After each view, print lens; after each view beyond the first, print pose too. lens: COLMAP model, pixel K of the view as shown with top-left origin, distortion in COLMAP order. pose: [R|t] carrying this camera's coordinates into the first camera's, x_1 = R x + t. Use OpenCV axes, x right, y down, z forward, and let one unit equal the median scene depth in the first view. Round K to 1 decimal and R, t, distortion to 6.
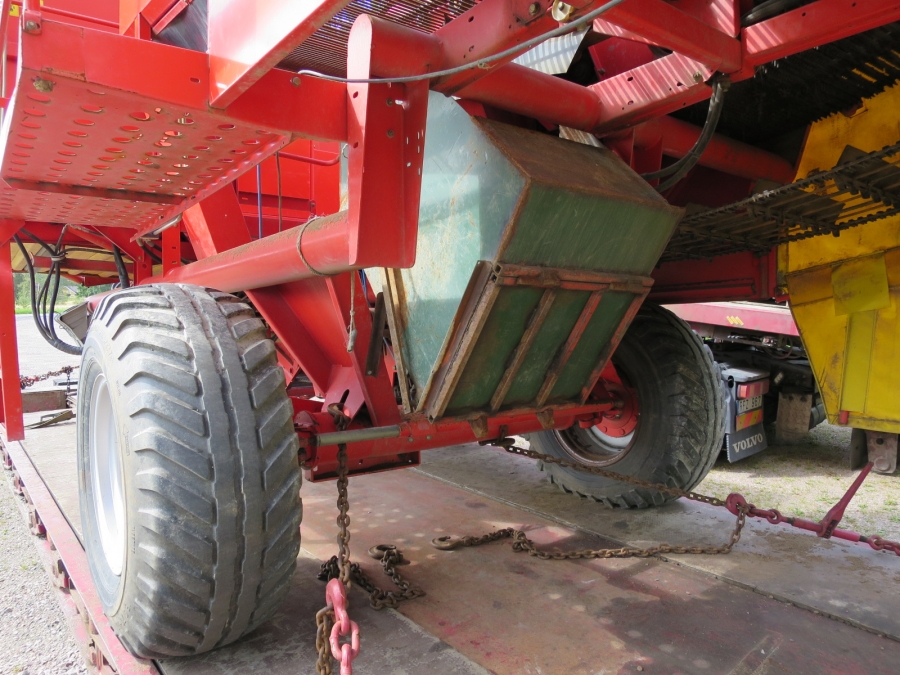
lens RADIAL K [[637.6, 0, 446.5], [0, 637.6, 332.8], [0, 0, 1]] dist [-0.060916, 0.005909]
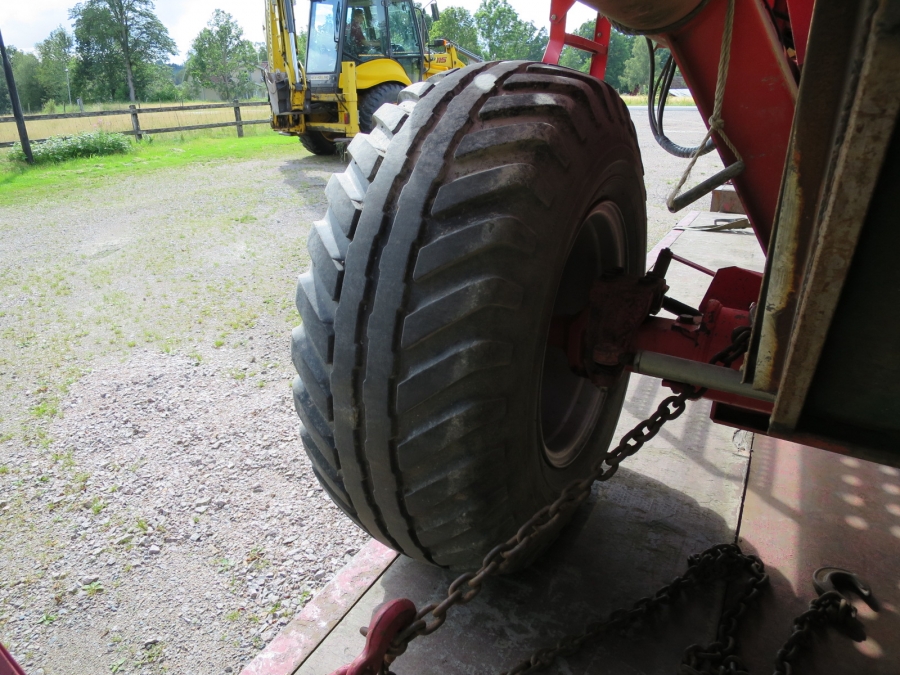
lens RADIAL K [[637.6, 0, 450.0], [0, 637.6, 338.4], [0, 0, 1]] dist [-0.060916, 0.005909]
pose [[0.376625, 0.337392, -0.862740, 0.179188], [-0.040593, 0.936433, 0.348490, -0.028994], [0.925476, -0.096229, 0.366380, 0.583260]]
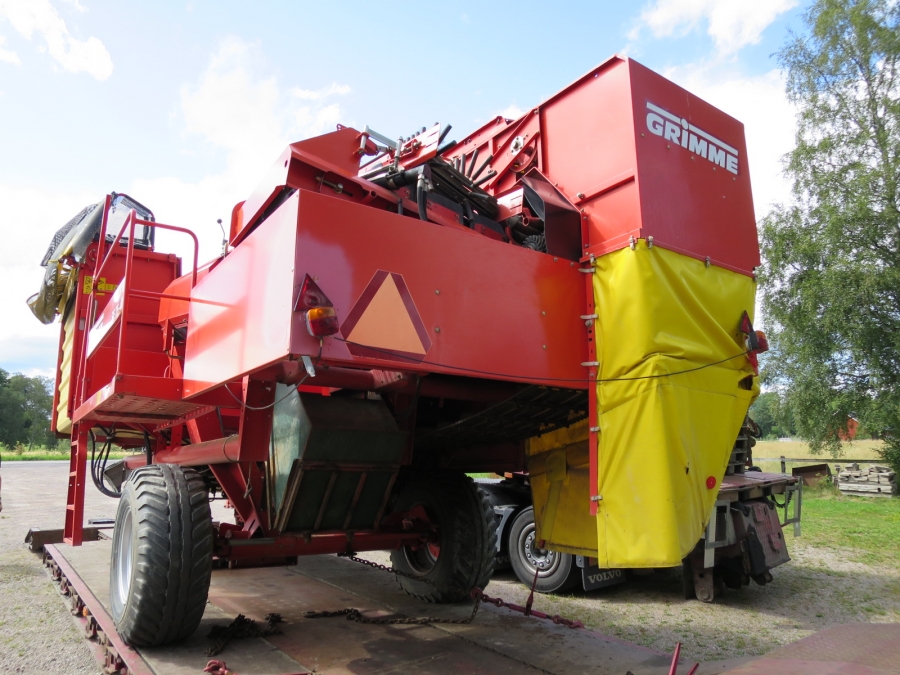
lens RADIAL K [[637.6, 0, 454.6], [0, 637.6, 334.7], [0, 0, 1]] dist [-0.060916, 0.005909]
pose [[0.999192, 0.005012, -0.039882, 0.539356], [-0.014043, 0.973202, -0.229525, -0.024425], [0.037663, 0.229899, 0.972485, -0.979787]]
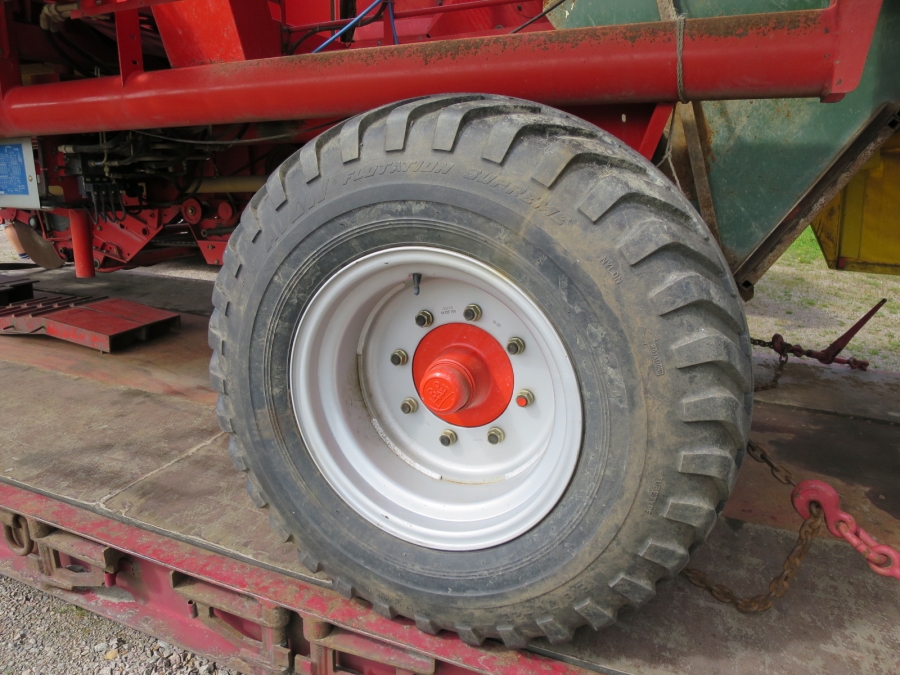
lens RADIAL K [[637.6, 0, 449.9], [0, 637.6, 339.0], [0, 0, 1]] dist [-0.060916, 0.005909]
pose [[0.874737, -0.105706, 0.472929, -0.670935], [-0.010879, 0.971390, 0.237240, 0.006370], [-0.484476, -0.212667, 0.848561, 0.382789]]
